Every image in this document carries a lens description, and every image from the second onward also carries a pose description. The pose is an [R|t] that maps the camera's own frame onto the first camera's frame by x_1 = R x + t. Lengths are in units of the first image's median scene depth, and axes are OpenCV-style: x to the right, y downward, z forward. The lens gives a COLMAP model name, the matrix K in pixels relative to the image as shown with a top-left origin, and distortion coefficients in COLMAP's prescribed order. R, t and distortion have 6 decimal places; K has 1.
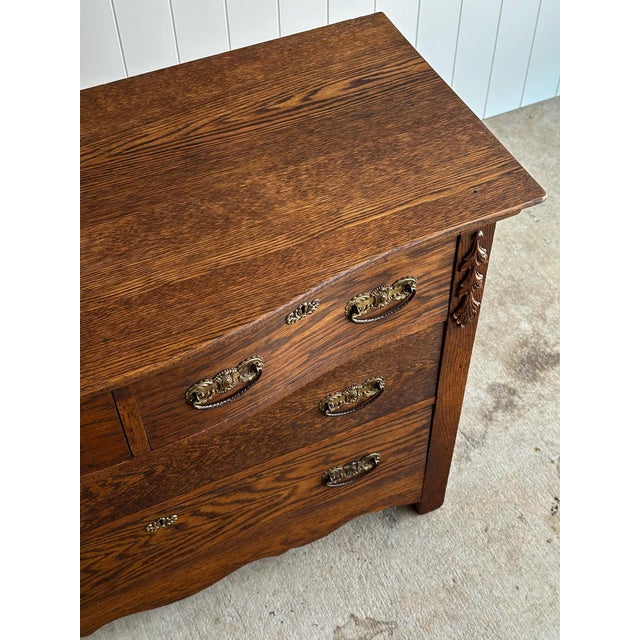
lens RADIAL K [[918.4, 0, 315.3], [0, 918.4, 316.2], [0, 0, 1]] dist [0.035364, 0.000000]
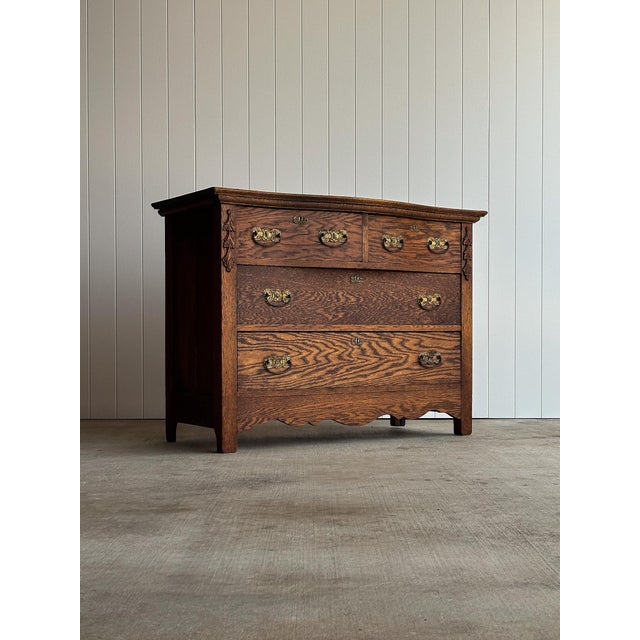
lens RADIAL K [[990.4, 0, 322.0], [0, 990.4, 334.5], [0, 0, 1]] dist [0.025597, 0.000000]
pose [[0.985892, 0.016265, 0.166588, -0.686201], [0.116914, 0.645310, -0.754921, 2.125000], [-0.119780, 0.763747, 0.634305, -0.562034]]
